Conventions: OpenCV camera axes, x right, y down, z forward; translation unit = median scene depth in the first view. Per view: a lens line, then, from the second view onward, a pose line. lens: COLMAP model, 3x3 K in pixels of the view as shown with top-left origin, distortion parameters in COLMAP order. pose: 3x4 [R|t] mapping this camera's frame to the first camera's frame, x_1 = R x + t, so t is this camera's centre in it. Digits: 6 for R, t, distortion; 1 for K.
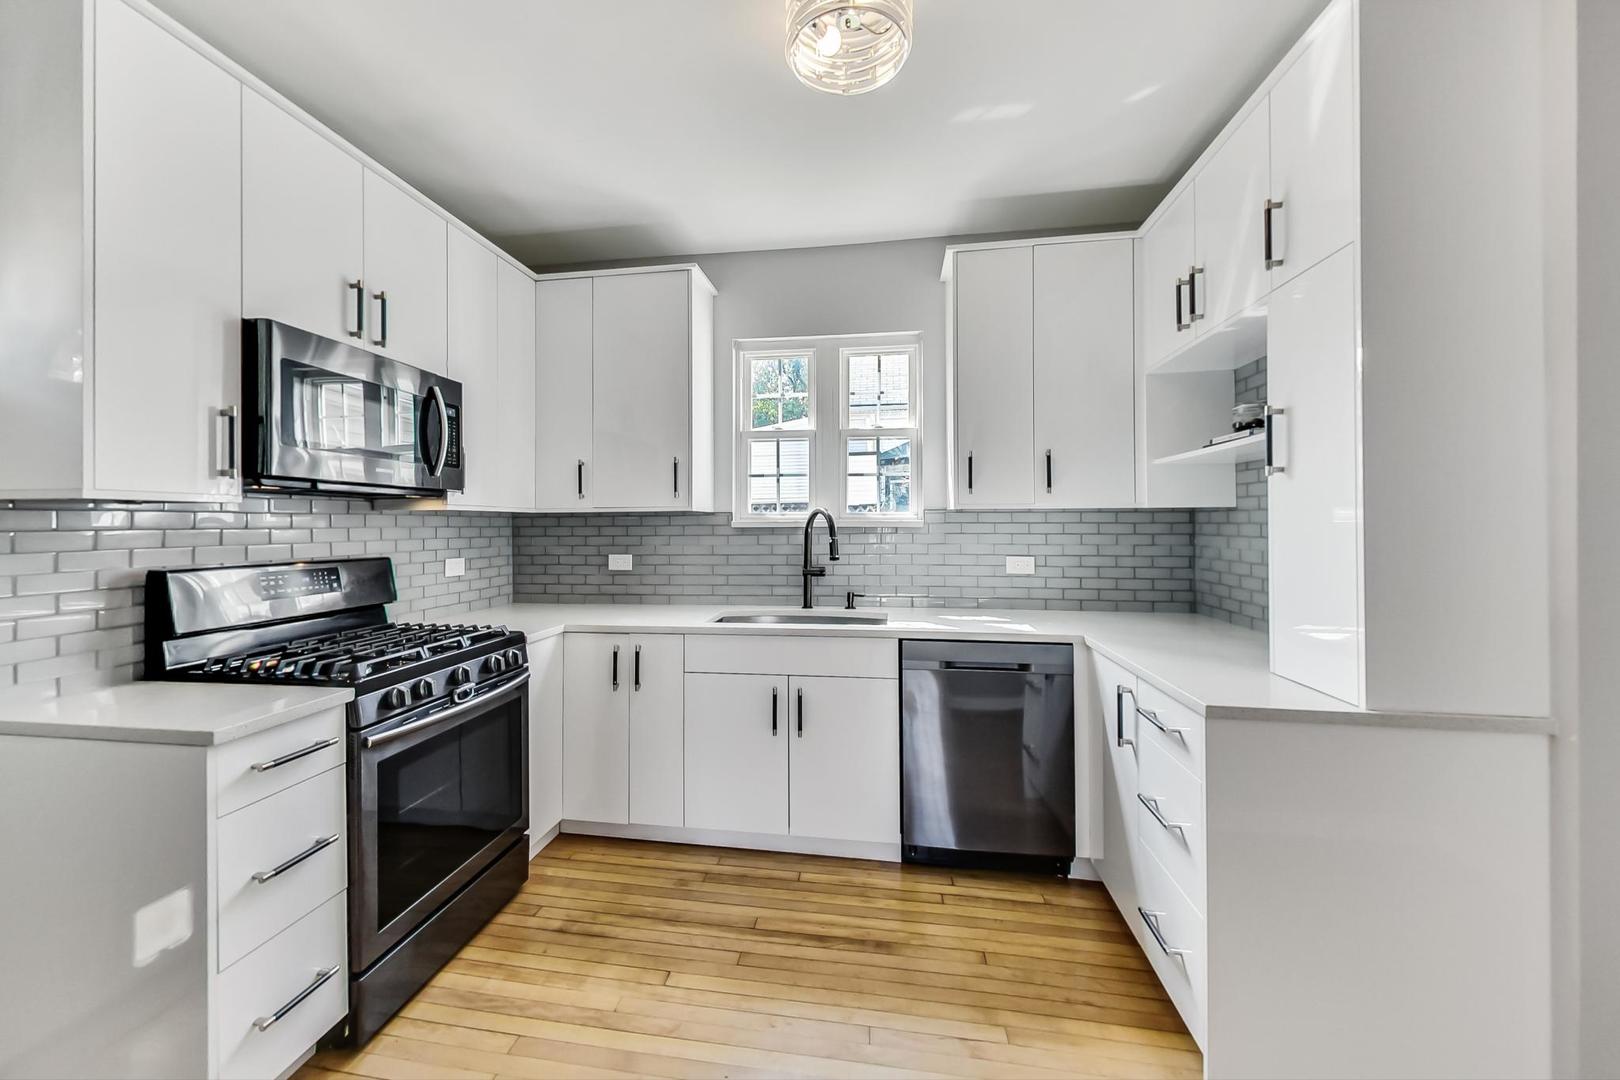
lens RADIAL K [[643.3, 0, 786.3], [0, 643.3, 519.0], [0, 0, 1]] dist [0.004039, -0.000389]
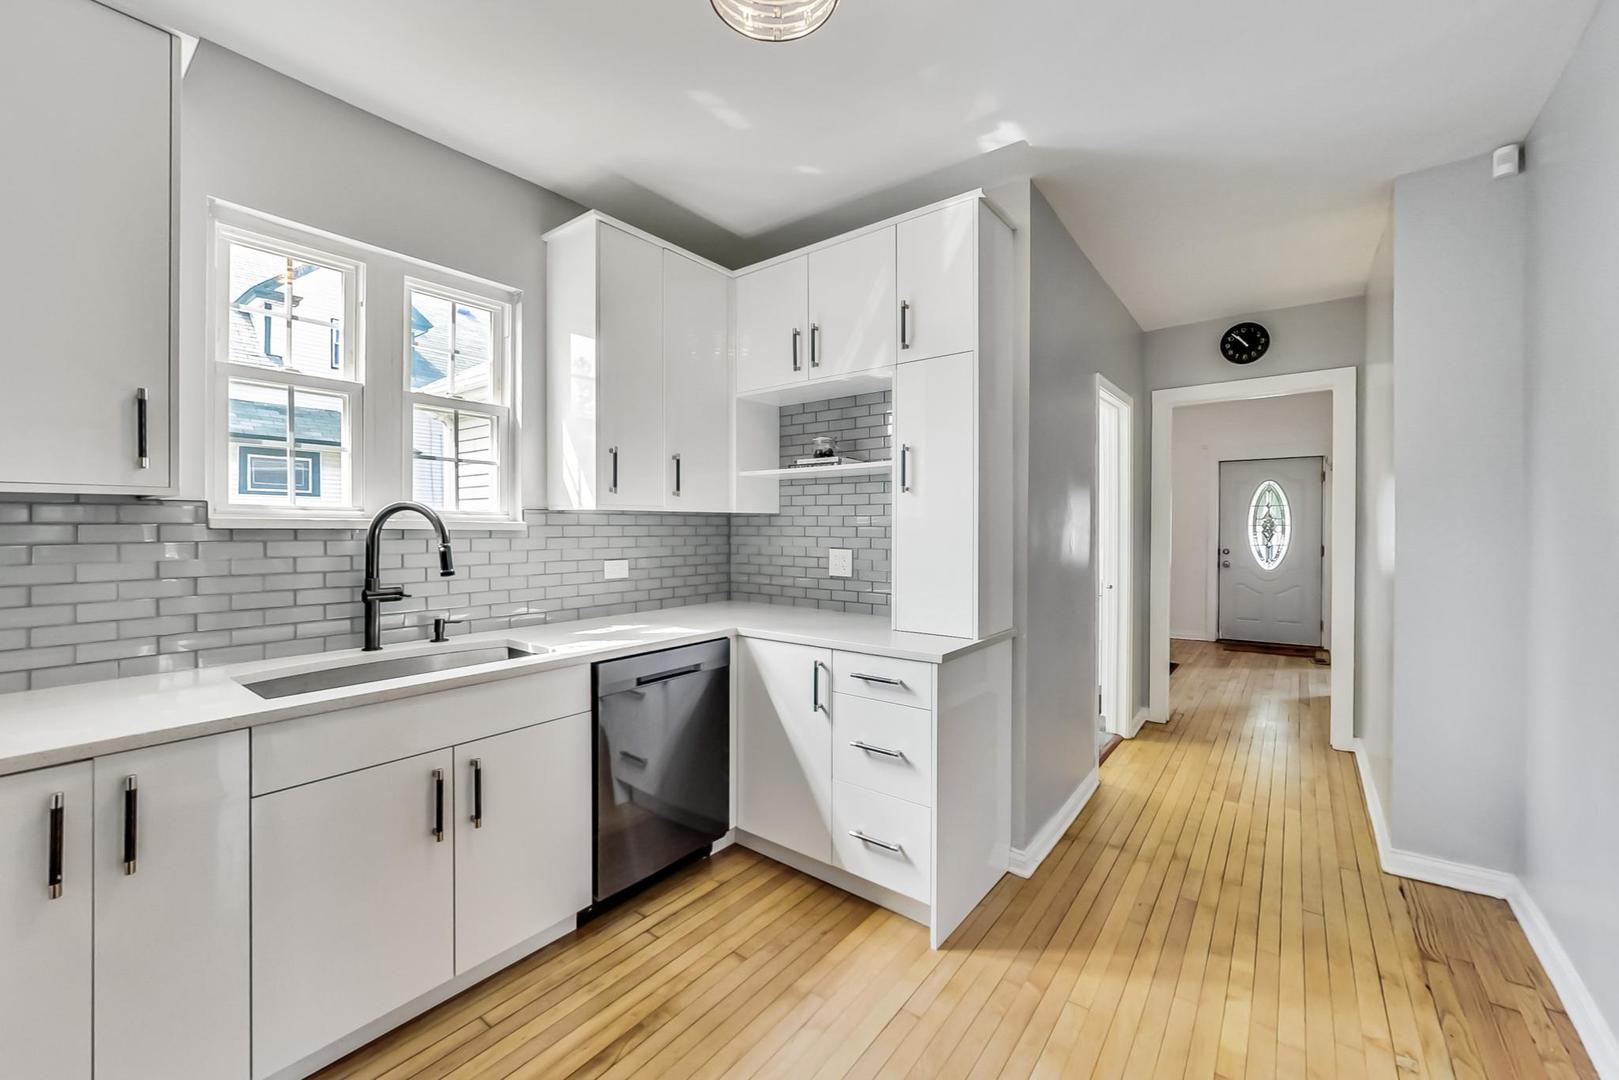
lens RADIAL K [[642.9, 0, 801.3], [0, 642.9, 532.2], [0, 0, 1]] dist [0.004039, -0.000389]
pose [[0.473616, -0.001658, 0.880730, -0.428545], [-0.006247, 0.999967, 0.005242, 0.012007], [-0.880709, -0.007985, 0.473590, 0.359269]]
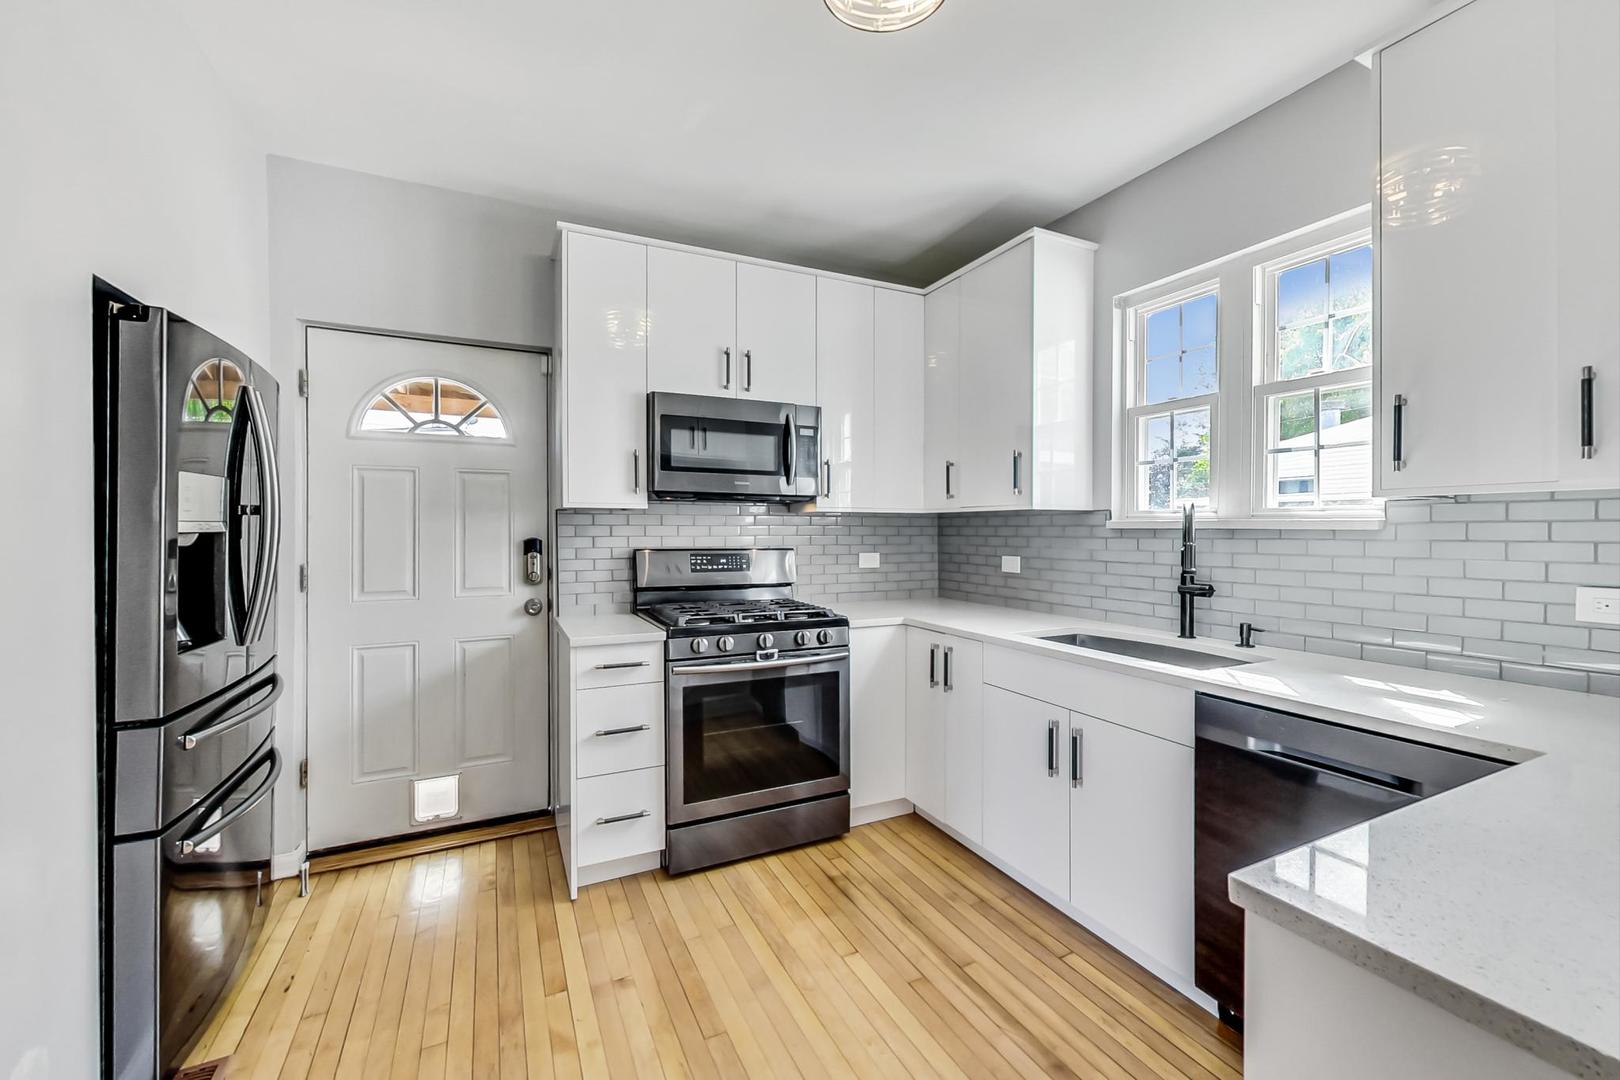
lens RADIAL K [[677.1, 0, 822.1], [0, 677.1, 537.9], [0, 0, 1]] dist [0.018434, -0.000385]
pose [[0.590391, 0.017461, -0.806928, 0.518581], [0.001601, 0.999739, 0.022804, 0.006630], [0.807116, -0.014755, 0.590209, 0.245072]]
